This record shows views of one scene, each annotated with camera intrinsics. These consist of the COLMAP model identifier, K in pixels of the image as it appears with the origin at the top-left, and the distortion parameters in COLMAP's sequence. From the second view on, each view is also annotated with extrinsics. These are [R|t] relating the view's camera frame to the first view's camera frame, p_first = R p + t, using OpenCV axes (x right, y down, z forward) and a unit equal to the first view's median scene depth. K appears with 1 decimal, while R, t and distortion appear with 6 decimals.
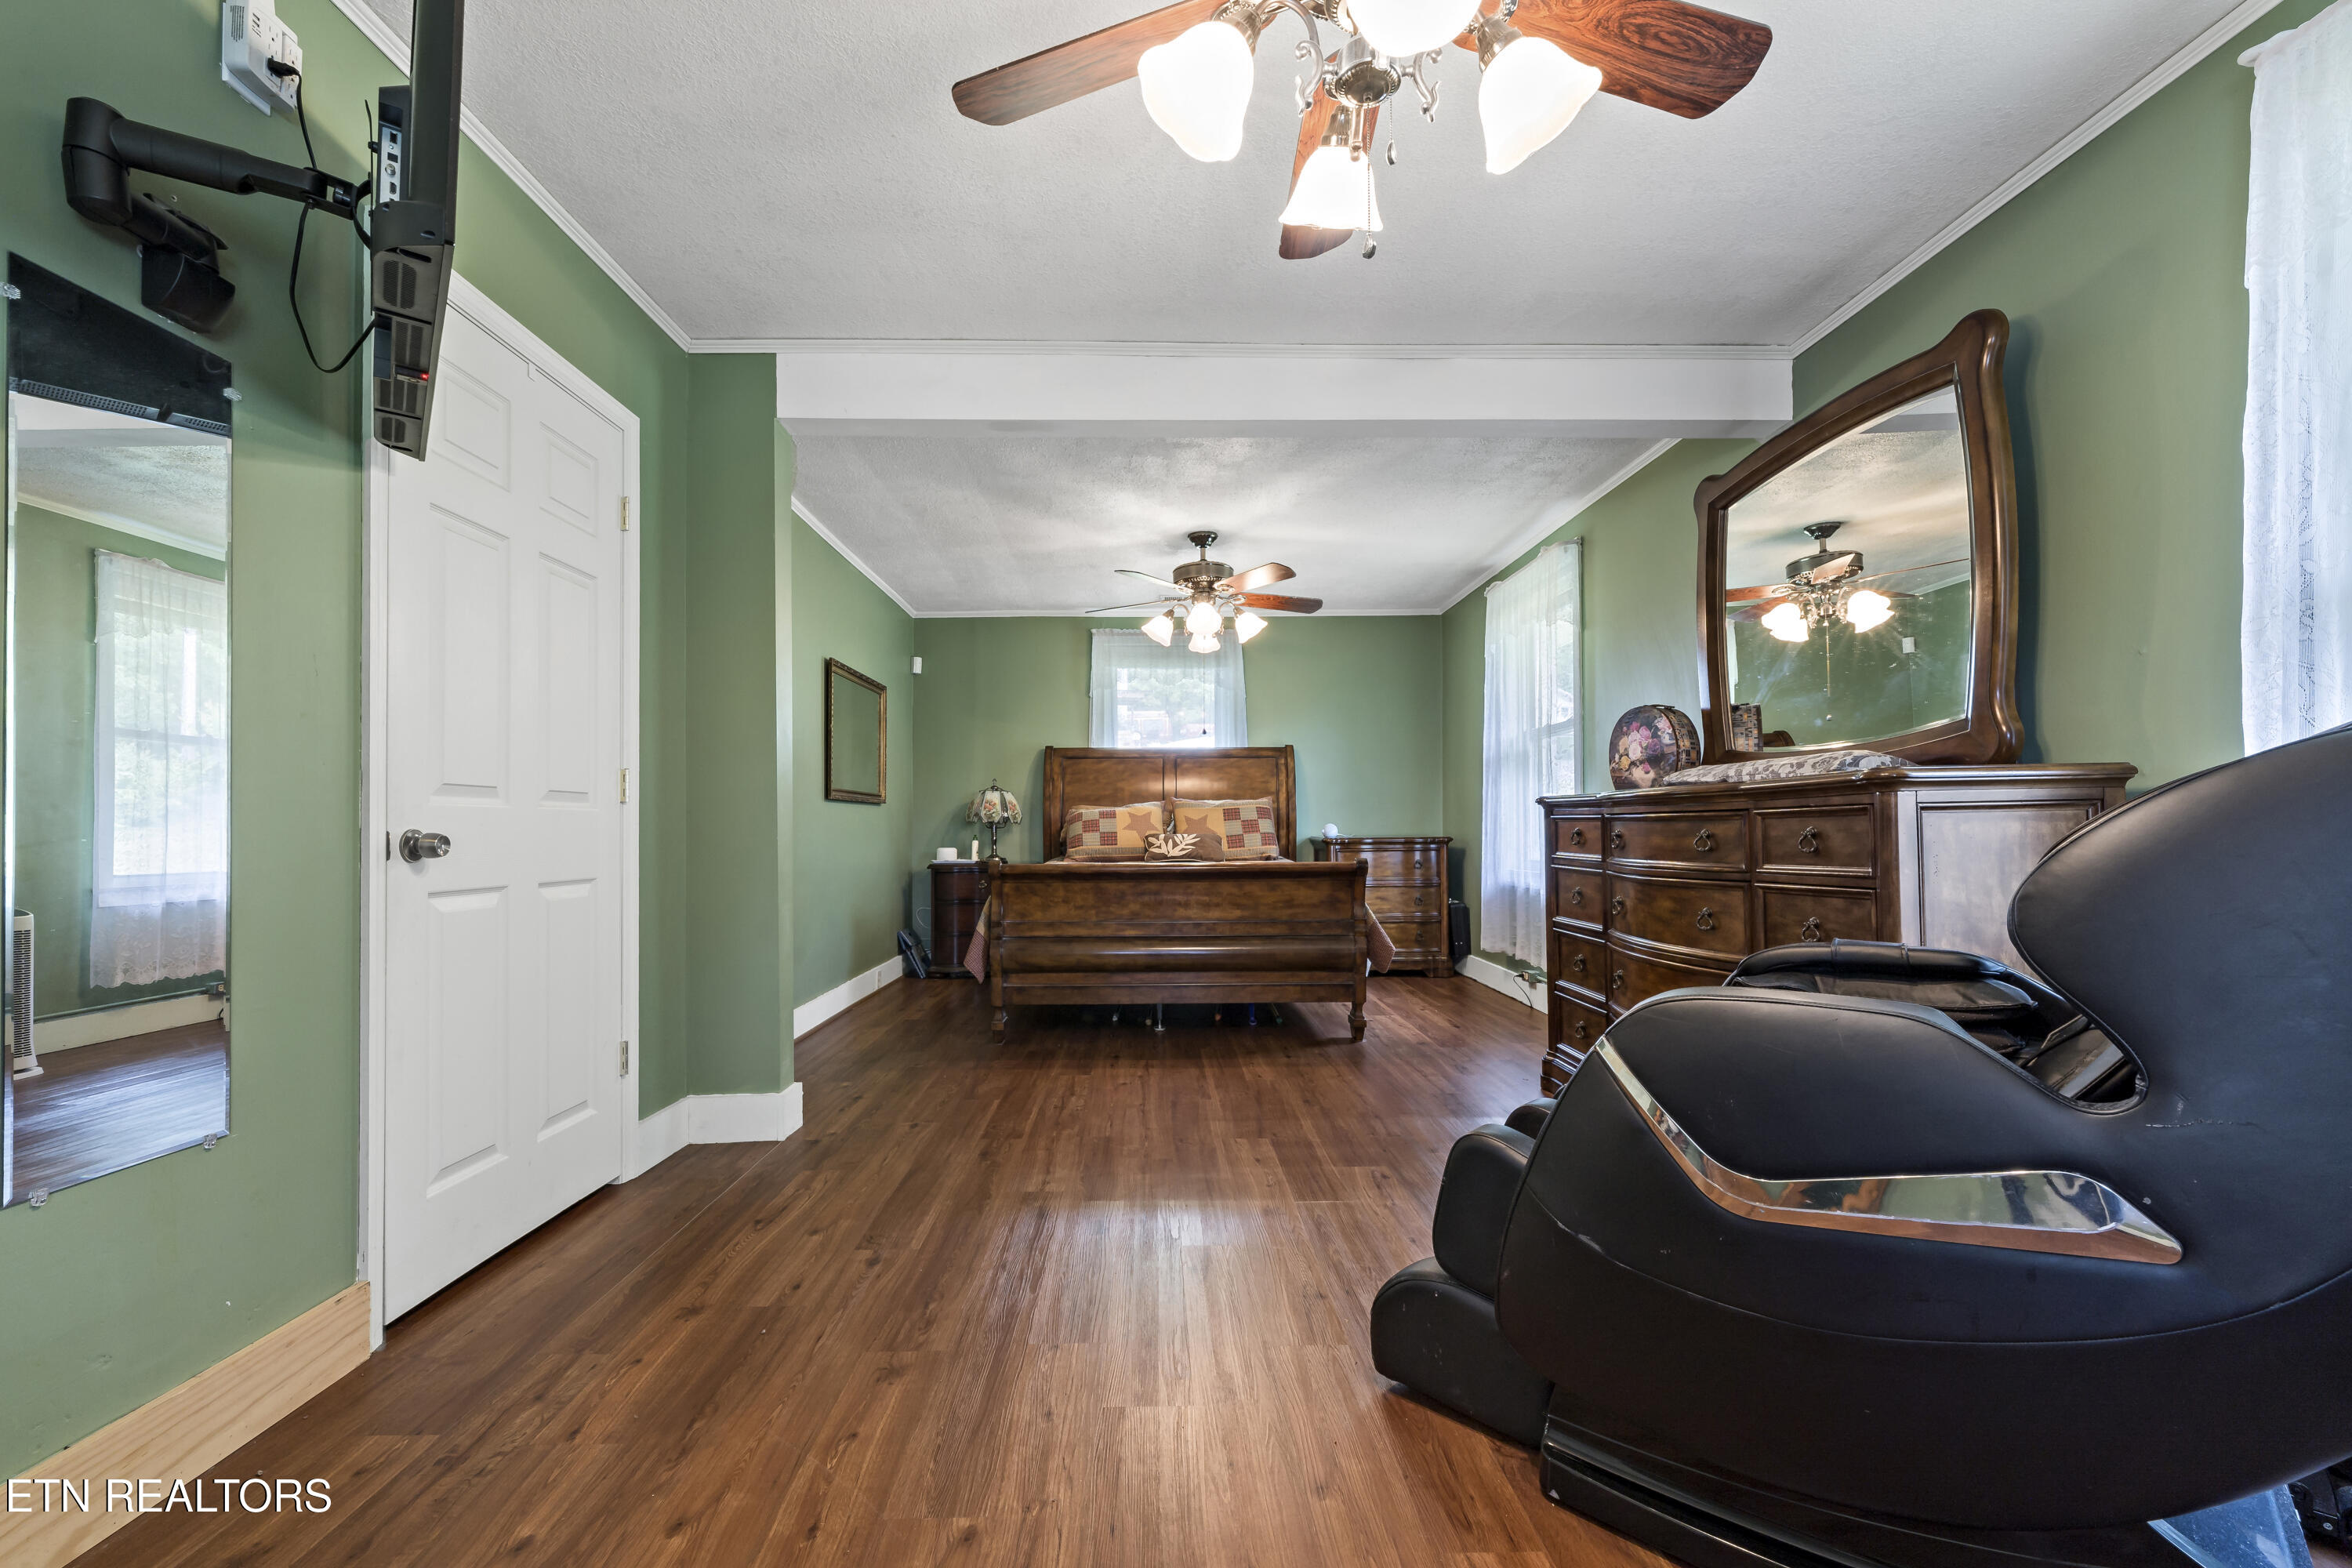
lens RADIAL K [[961.1, 0, 1171.7], [0, 961.1, 826.6], [0, 0, 1]] dist [-0.000256, -0.000010]
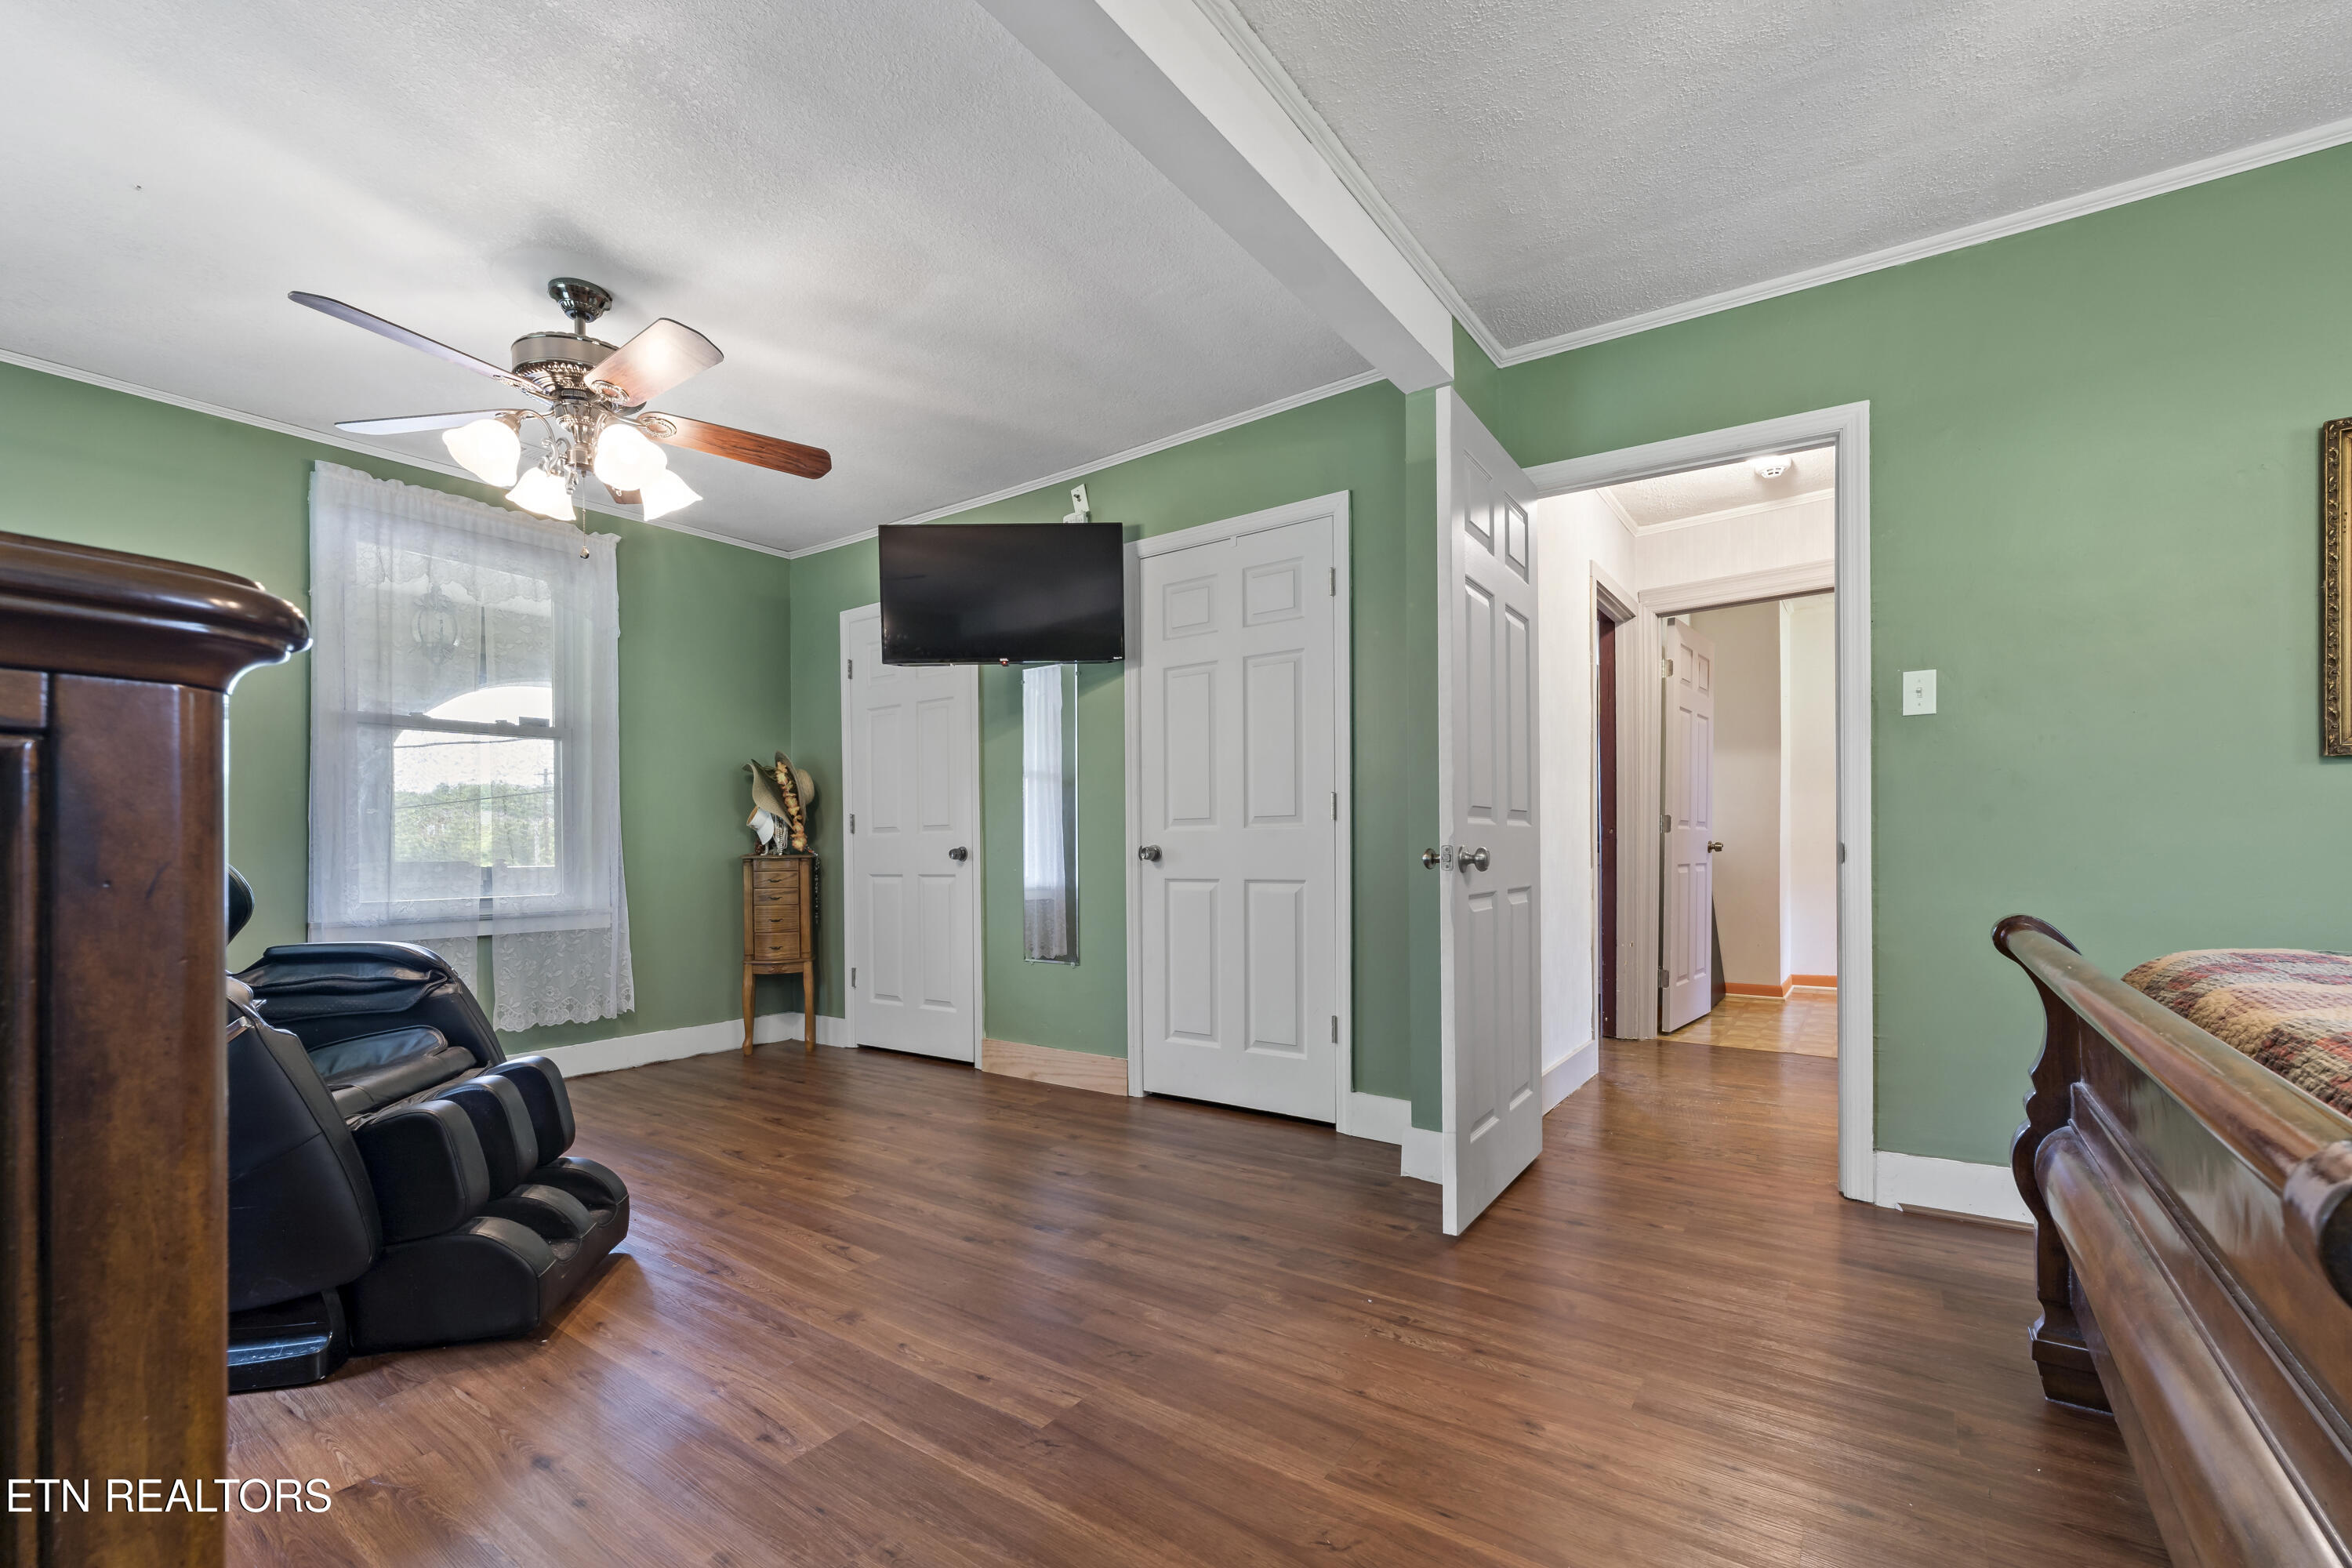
lens RADIAL K [[1001.3, 0, 1167.8], [0, 1001.3, 846.7], [0, 0, 1]] dist [-0.000208, -0.000035]
pose [[-0.600105, 0.009623, -0.799863, 0.579910], [0.015206, 0.999884, 0.000621, 0.005072], [0.799776, -0.011790, -0.600182, 1.620723]]
